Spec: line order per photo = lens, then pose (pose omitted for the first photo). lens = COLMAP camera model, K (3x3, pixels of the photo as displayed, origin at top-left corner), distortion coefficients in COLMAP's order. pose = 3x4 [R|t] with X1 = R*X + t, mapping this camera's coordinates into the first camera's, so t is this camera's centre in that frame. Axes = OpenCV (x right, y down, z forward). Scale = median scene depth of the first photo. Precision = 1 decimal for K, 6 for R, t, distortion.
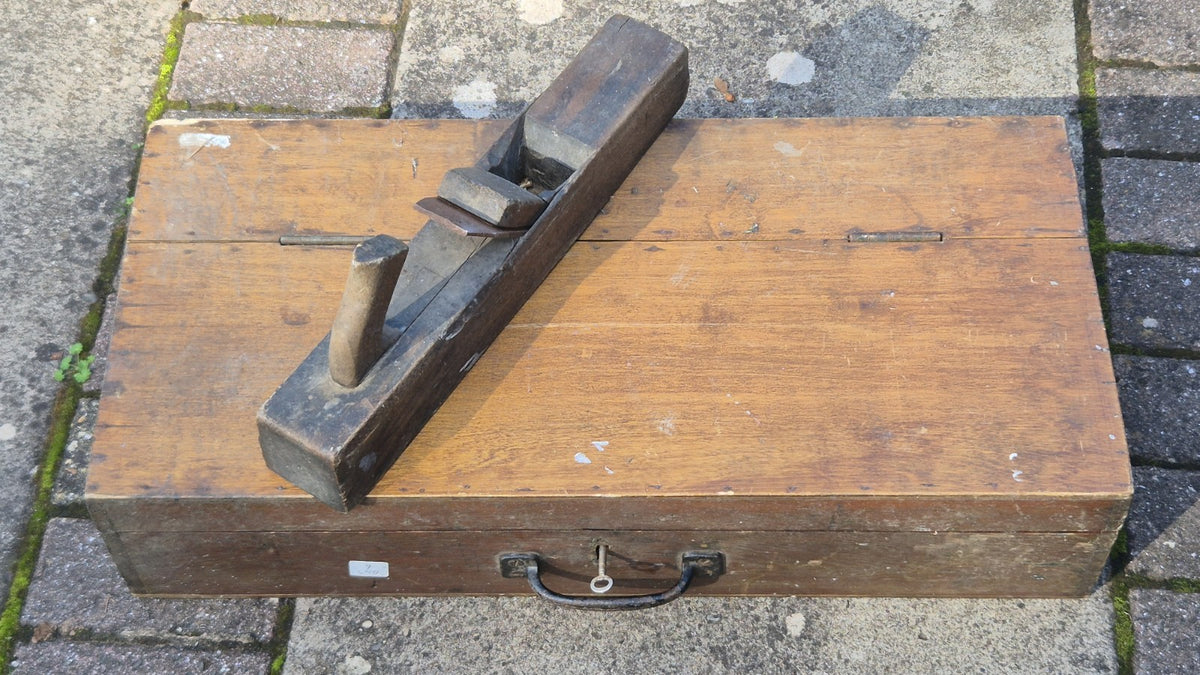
lens RADIAL K [[1835.5, 0, 580.2], [0, 1835.5, 347.1], [0, 0, 1]] dist [0.069095, 0.000000]
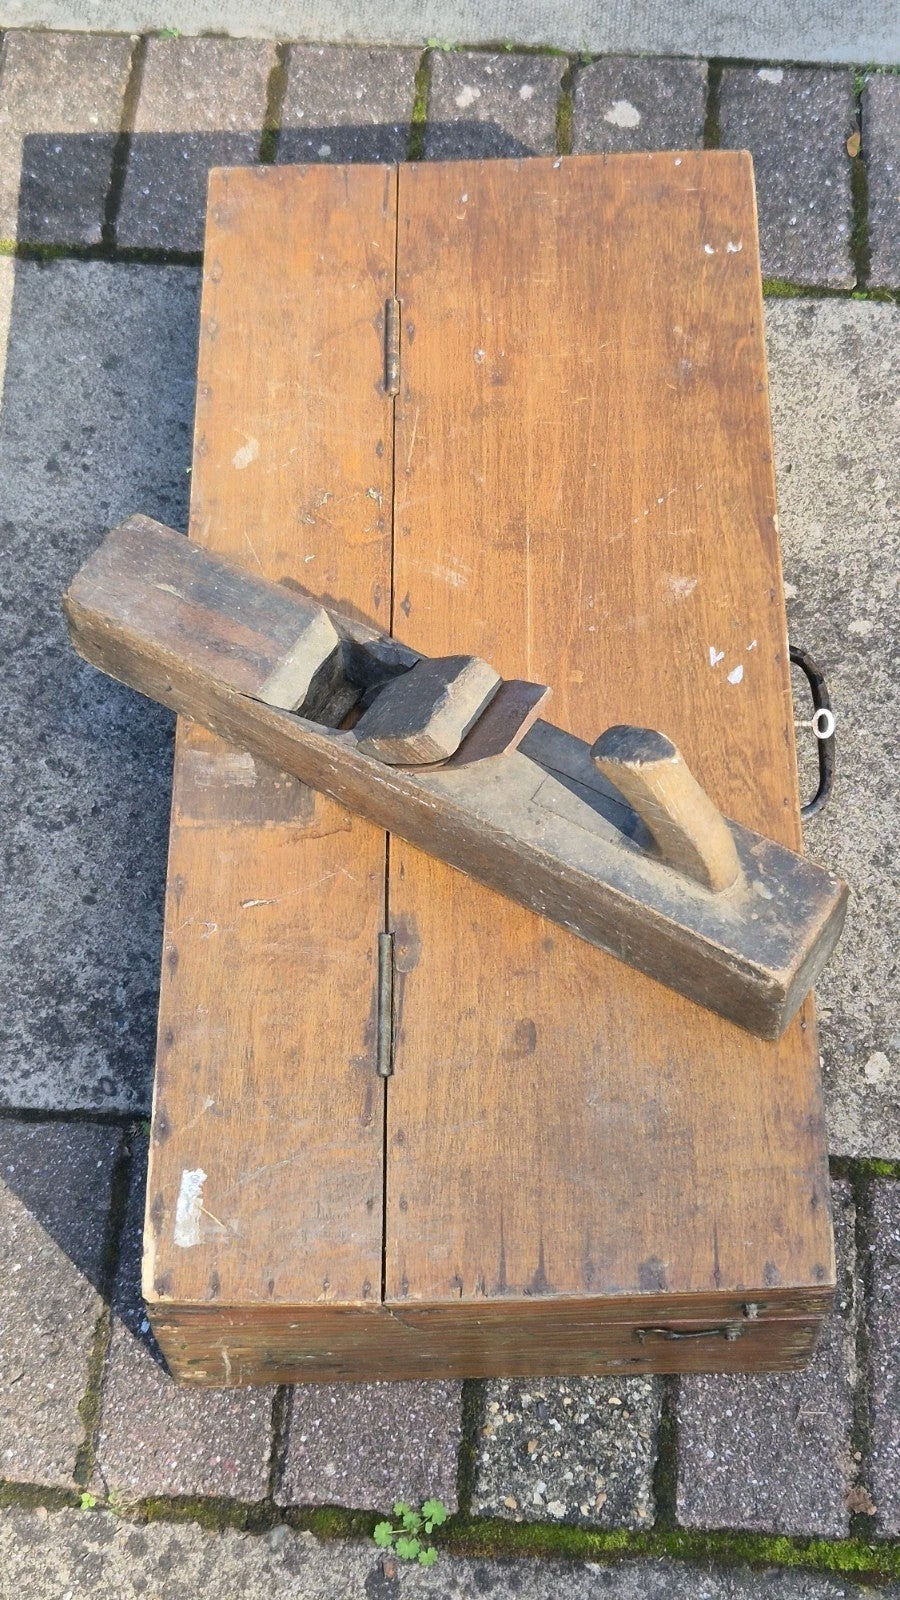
lens RADIAL K [[2447.3, 0, 481.3], [0, 2447.3, 804.9], [0, 0, 1]] dist [0.069095, 0.000000]
pose [[-0.021841, -0.876836, 0.480293, -0.513090], [0.846789, 0.239163, 0.475131, -0.483478], [-0.531481, 0.417084, 0.737272, 0.277375]]
